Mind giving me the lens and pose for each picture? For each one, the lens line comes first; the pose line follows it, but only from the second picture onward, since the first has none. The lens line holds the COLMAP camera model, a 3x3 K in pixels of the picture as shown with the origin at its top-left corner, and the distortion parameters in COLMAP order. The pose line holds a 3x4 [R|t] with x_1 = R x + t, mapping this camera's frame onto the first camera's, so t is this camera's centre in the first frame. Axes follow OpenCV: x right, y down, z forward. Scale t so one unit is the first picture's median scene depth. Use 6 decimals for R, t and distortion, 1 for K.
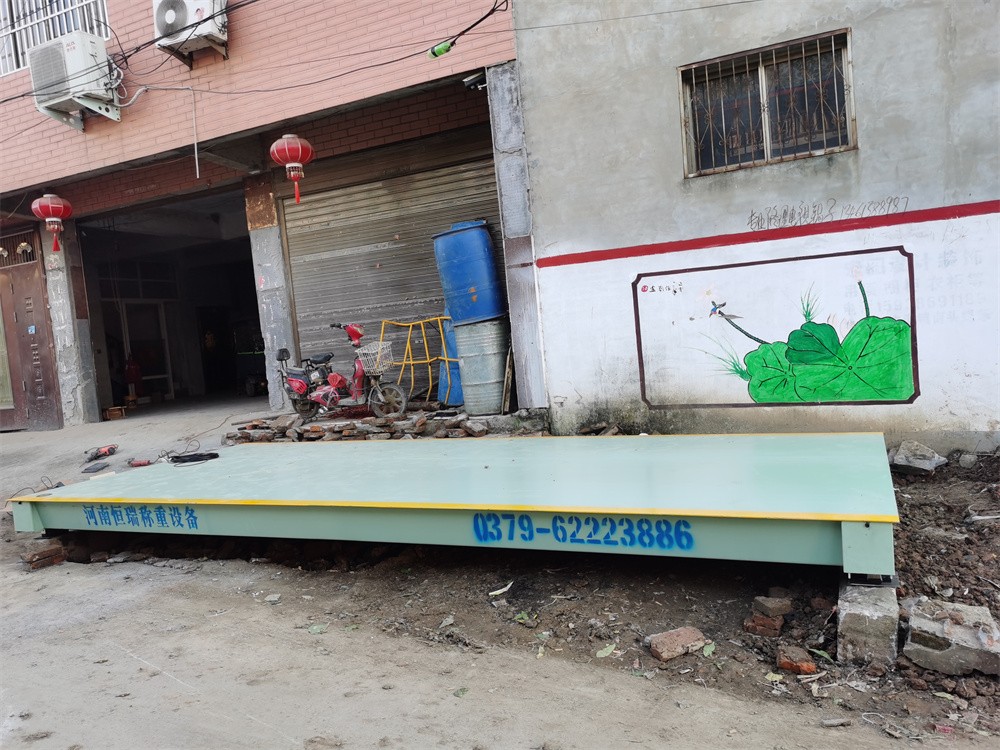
lens RADIAL K [[763.9, 0, 481.0], [0, 763.9, 373.2], [0, 0, 1]] dist [0.049947, -0.034593]
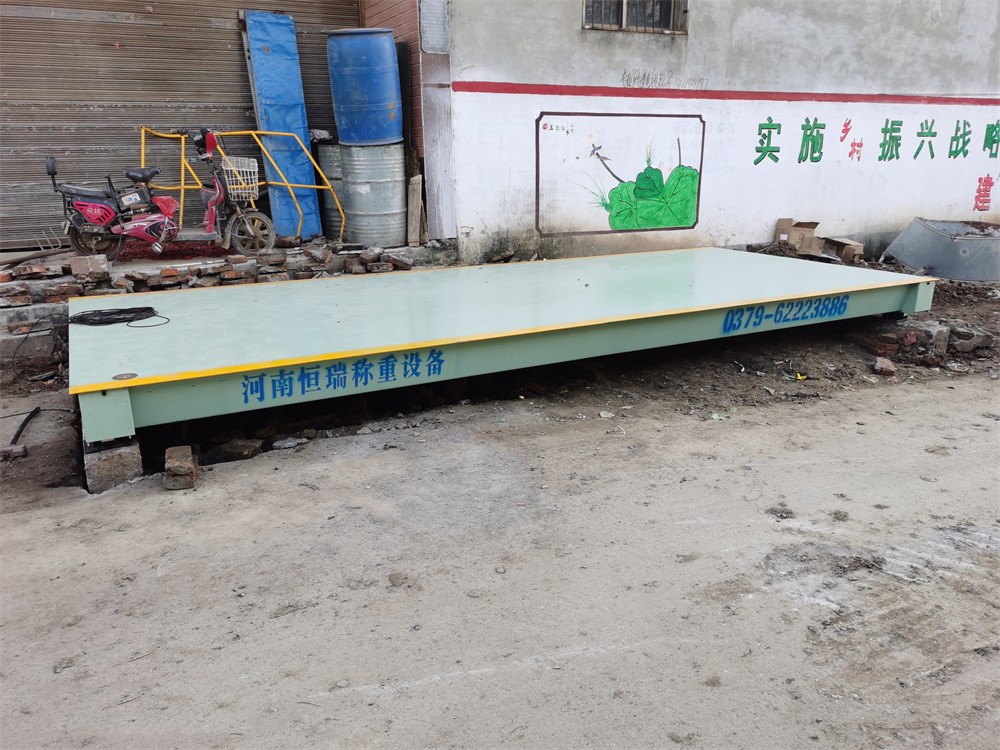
lens RADIAL K [[773.6, 0, 494.9], [0, 773.6, 377.3], [0, 0, 1]] dist [0.057095, -0.046977]
pose [[0.599249, -0.147695, 0.786821, -0.805318], [-0.002650, 0.982463, 0.186437, 0.038886], [-0.800558, -0.113807, 0.588349, 0.369187]]
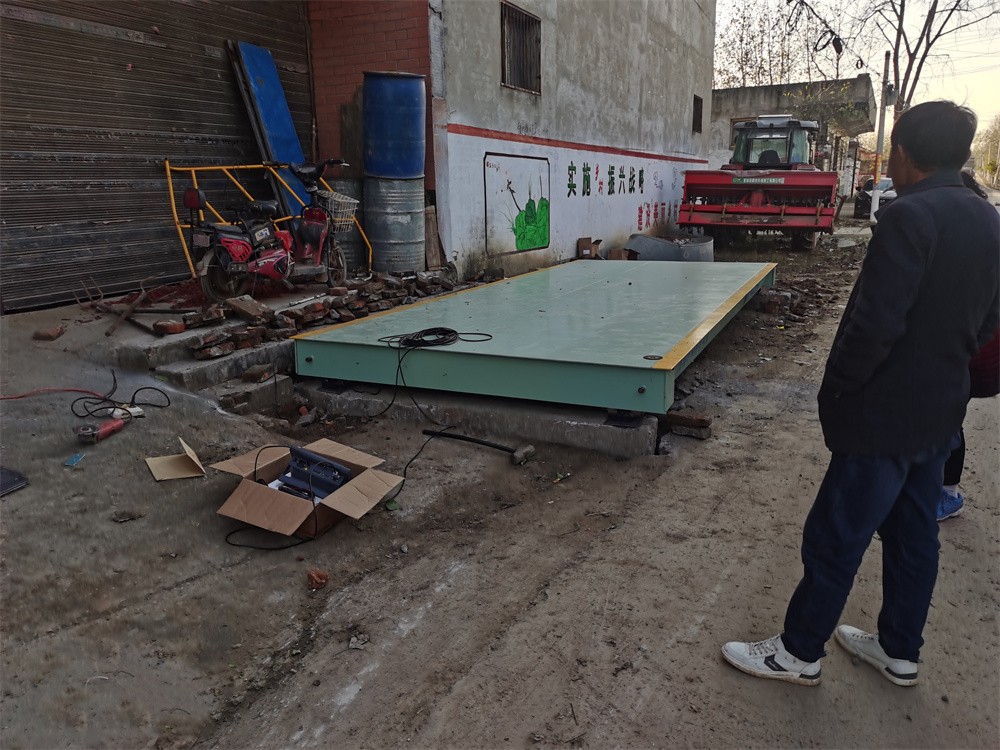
lens RADIAL K [[773.6, 0, 494.9], [0, 773.6, 377.3], [0, 0, 1]] dist [0.057095, -0.046977]
pose [[-0.019230, -0.152027, 0.988189, -1.197801], [0.069170, 0.985802, 0.153006, 0.047936], [-0.997420, 0.071295, -0.008441, 1.070595]]
